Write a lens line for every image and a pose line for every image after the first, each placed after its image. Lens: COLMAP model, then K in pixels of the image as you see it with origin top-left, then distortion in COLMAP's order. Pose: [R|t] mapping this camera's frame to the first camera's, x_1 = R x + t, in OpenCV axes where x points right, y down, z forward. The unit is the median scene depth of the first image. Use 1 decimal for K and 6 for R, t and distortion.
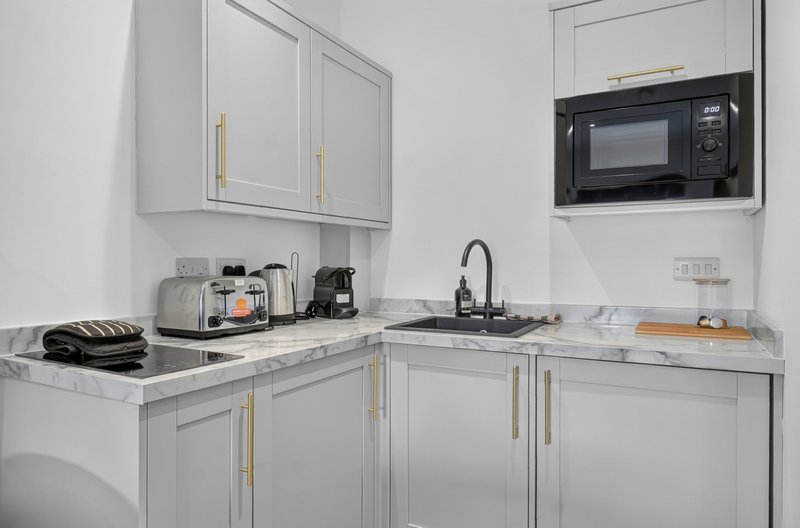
lens RADIAL K [[509.7, 0, 400.0], [0, 509.7, 264.0], [0, 0, 1]] dist [0.003932, 0.000789]
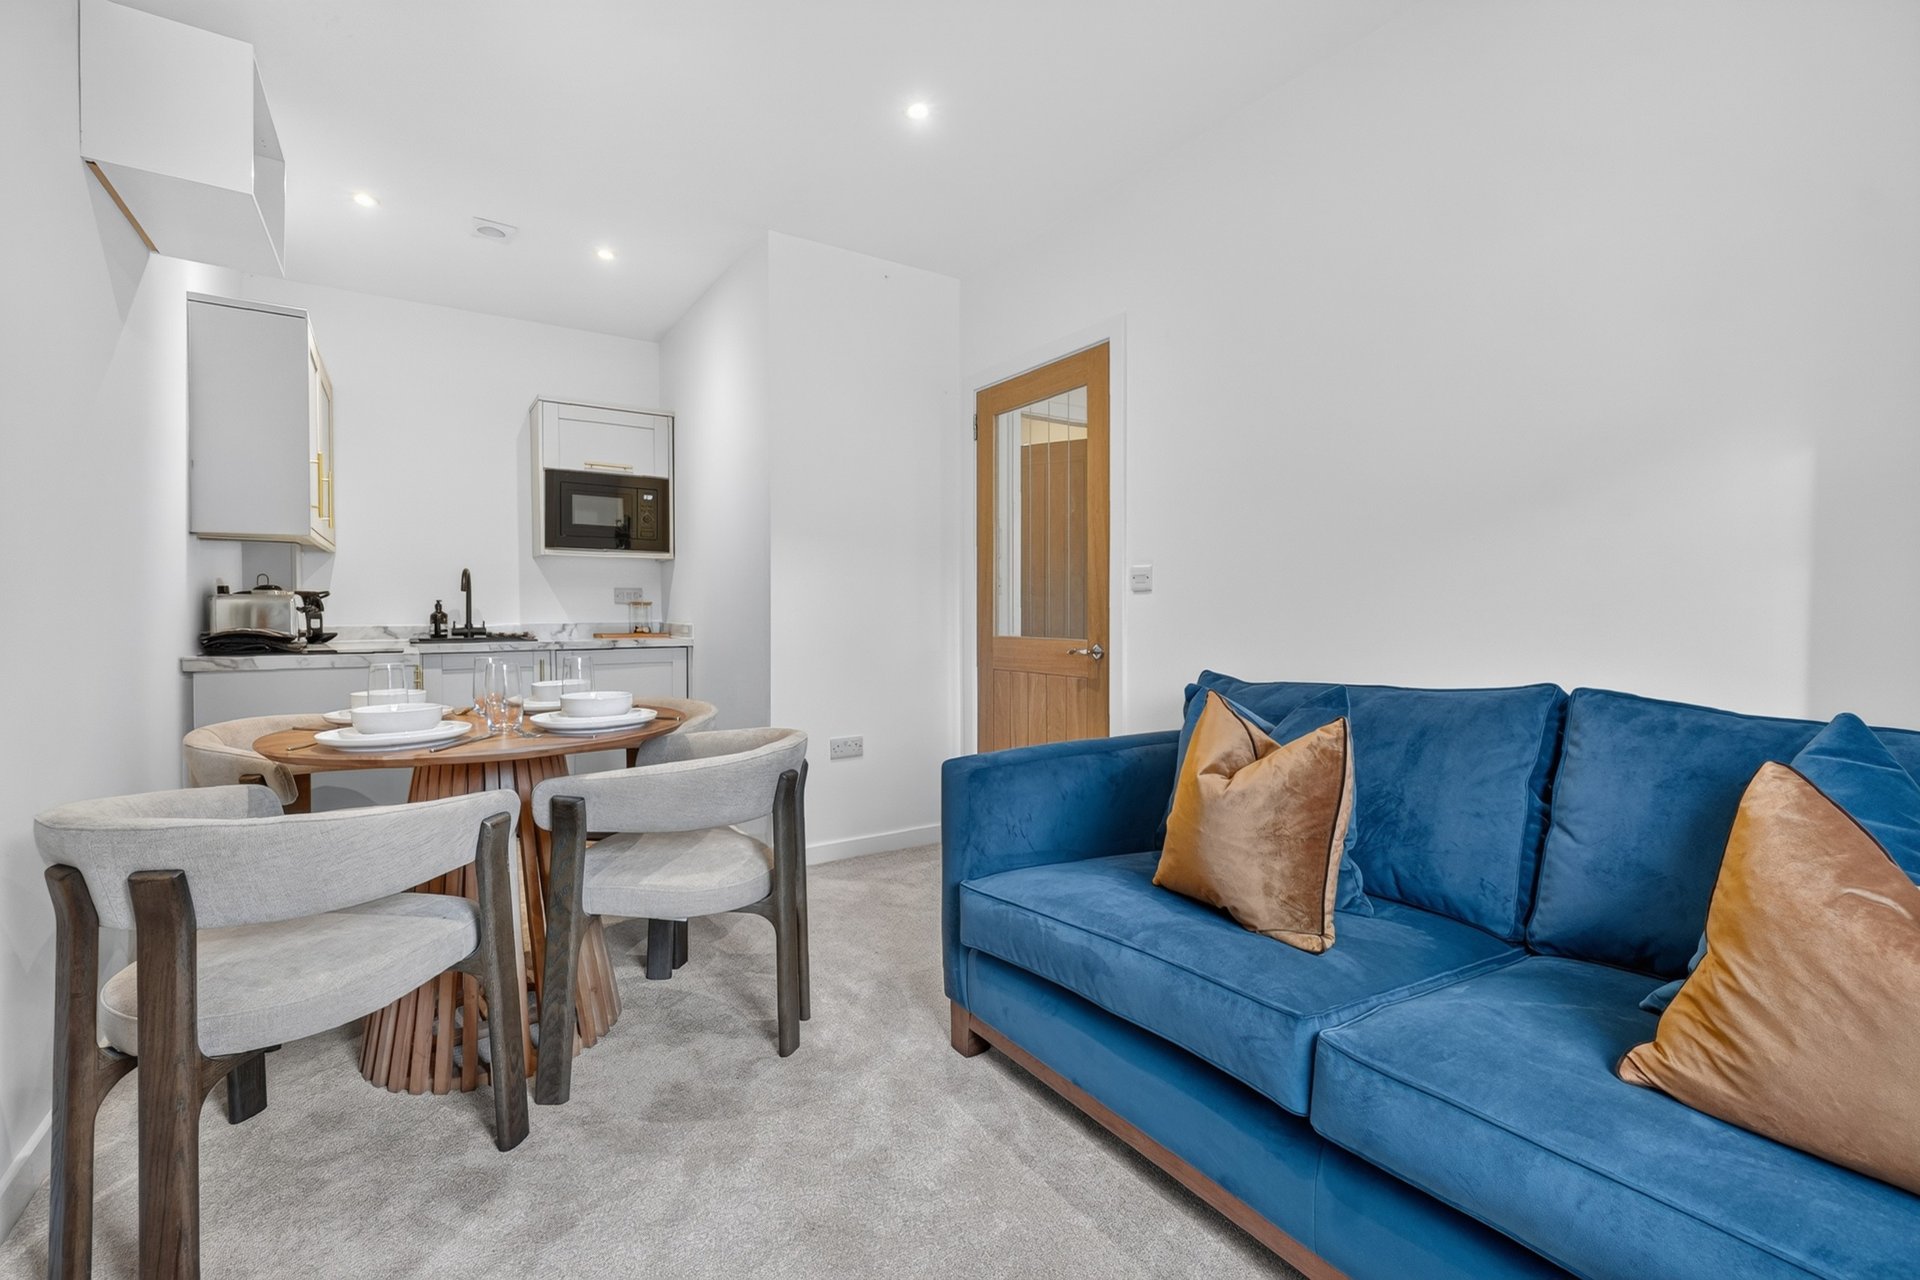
lens RADIAL K [[809.7, 0, 962.1], [0, 809.7, 626.1], [0, 0, 1]] dist [0.001164, -0.000047]
pose [[0.473162, -0.022581, 0.880686, -1.073957], [-0.000979, 0.999657, 0.026157, 0.037363], [-0.880975, -0.013238, 0.472977, -0.995479]]
